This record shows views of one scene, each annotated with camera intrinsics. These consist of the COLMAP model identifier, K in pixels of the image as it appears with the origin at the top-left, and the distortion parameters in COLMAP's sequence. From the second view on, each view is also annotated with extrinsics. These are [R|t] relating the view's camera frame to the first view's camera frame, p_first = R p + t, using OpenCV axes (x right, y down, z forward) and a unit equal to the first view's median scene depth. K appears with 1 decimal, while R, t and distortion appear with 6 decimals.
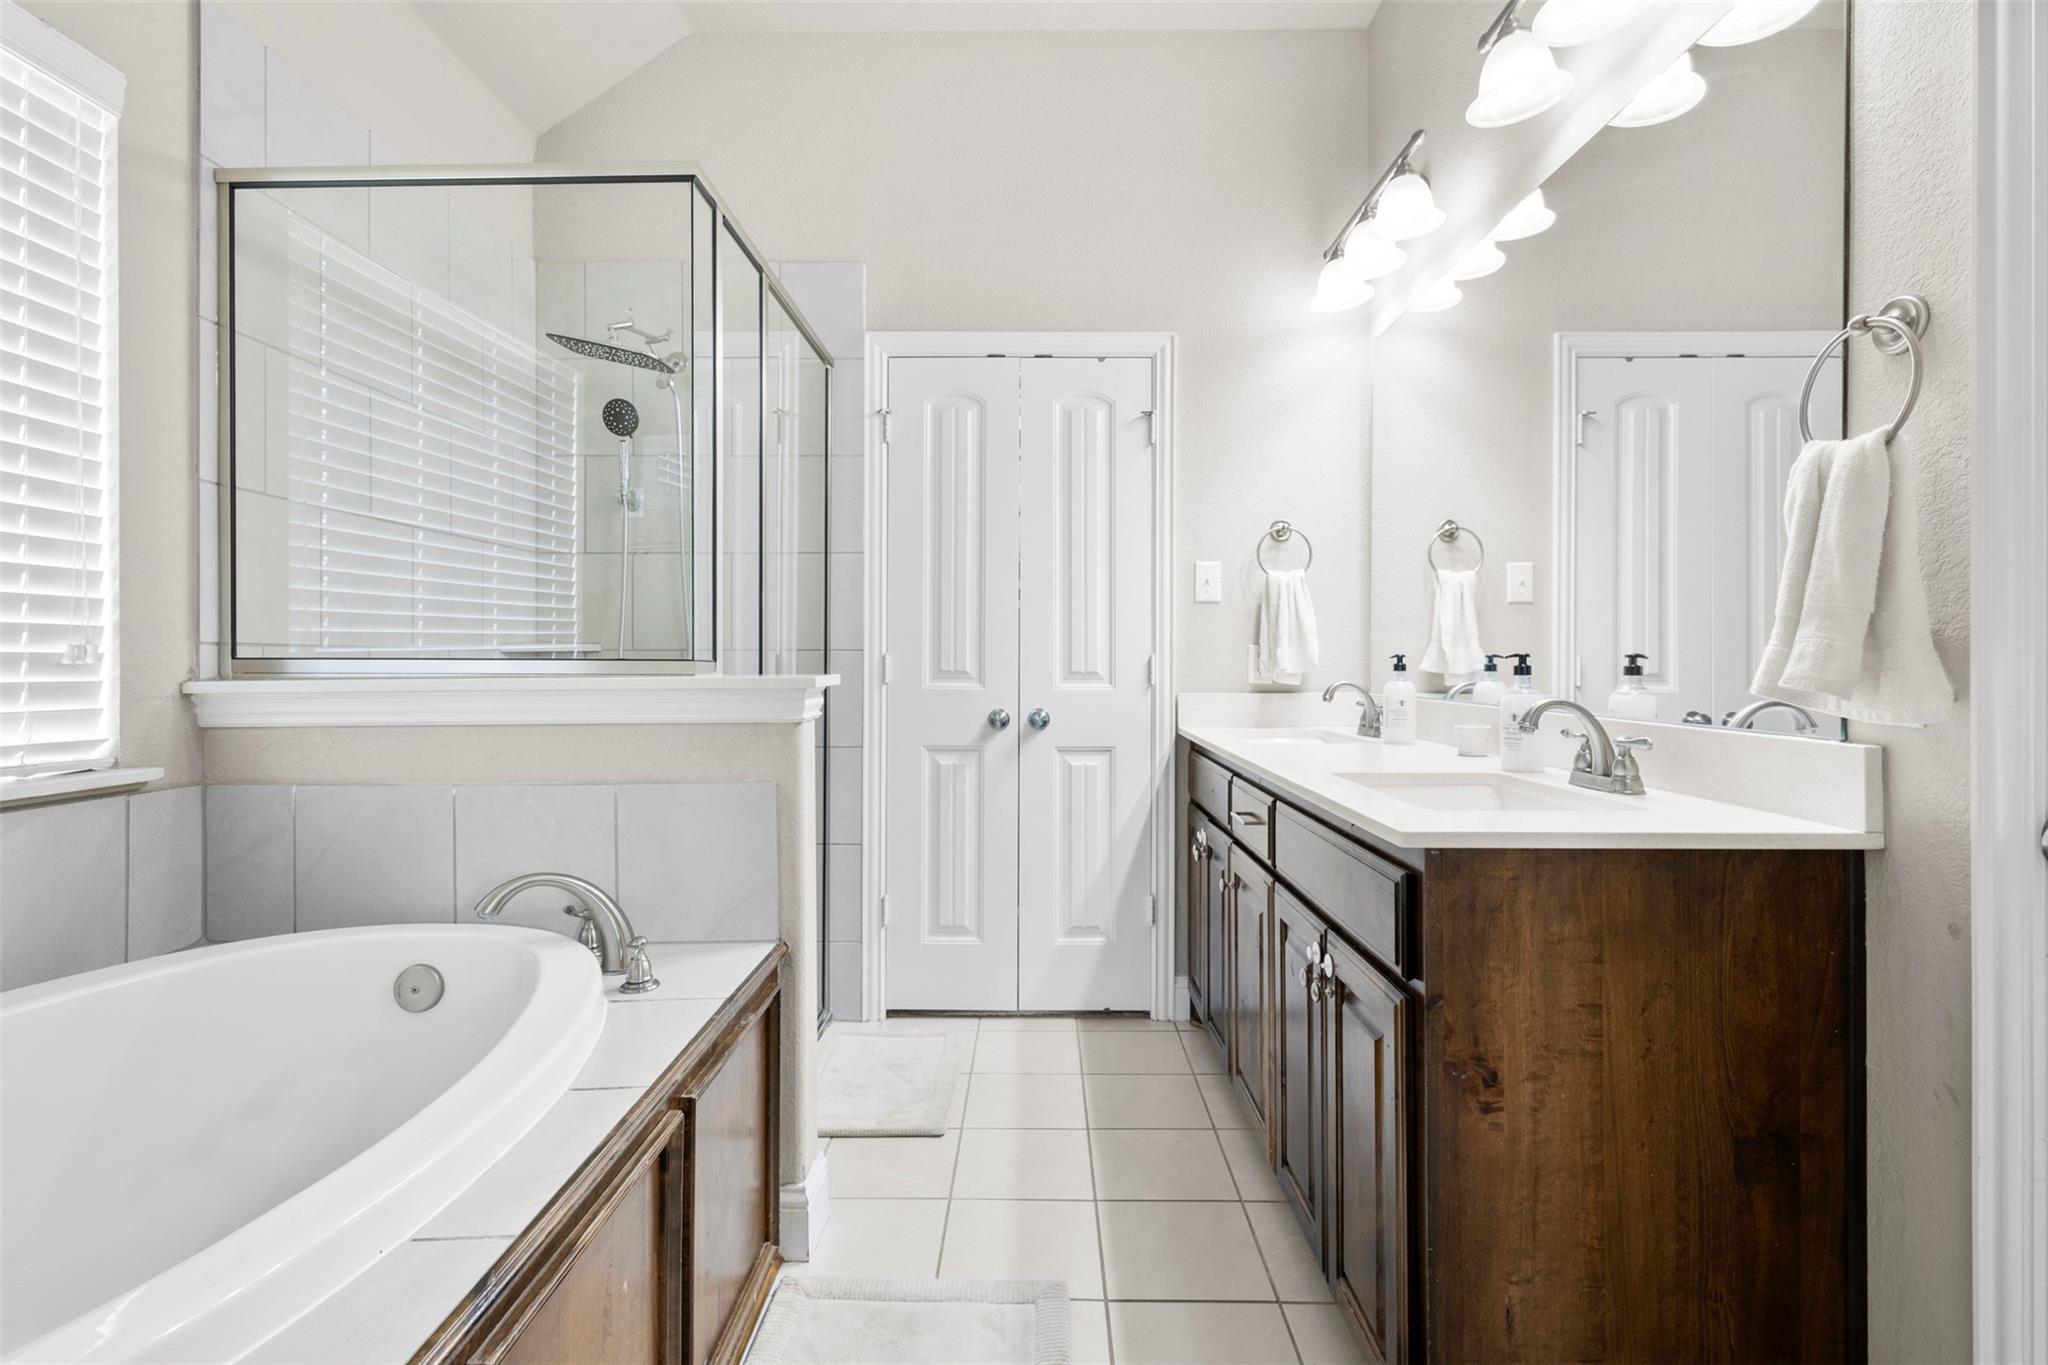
lens RADIAL K [[956.7, 0, 1035.3], [0, 956.7, 654.2], [0, 0, 1]] dist [0.005569, -0.000998]
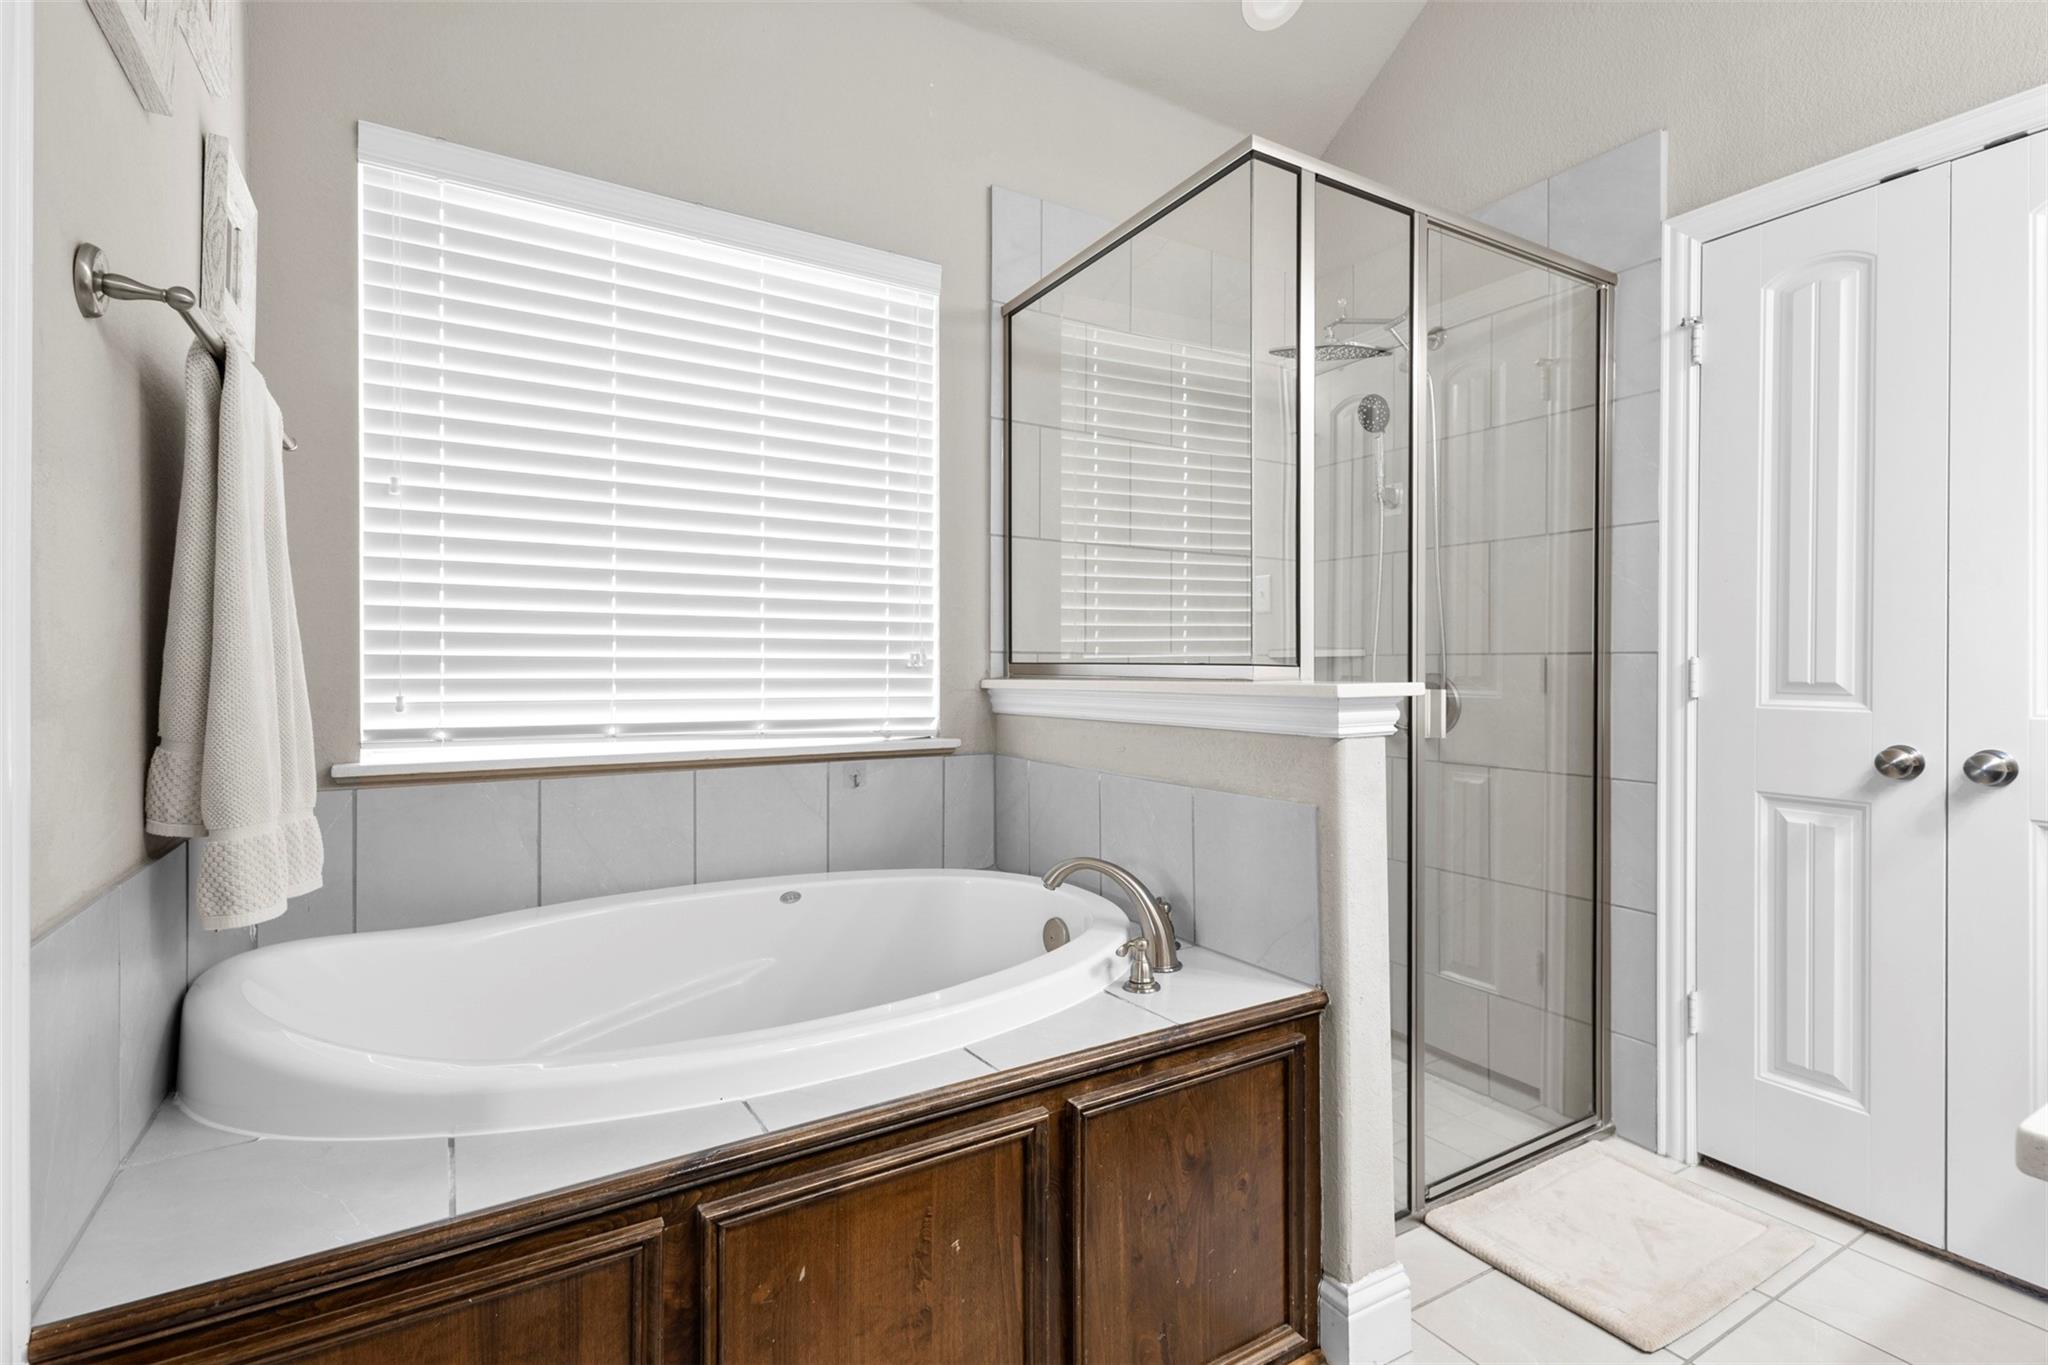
lens RADIAL K [[956.7, 0, 1021.1], [0, 956.7, 661.3], [0, 0, 1]] dist [0.005569, -0.000998]
pose [[0.512861, -0.001522, -0.858470, 0.334165], [0.002292, 0.999997, -0.000404, 0.002586], [0.858469, -0.001760, 0.512863, 0.319471]]
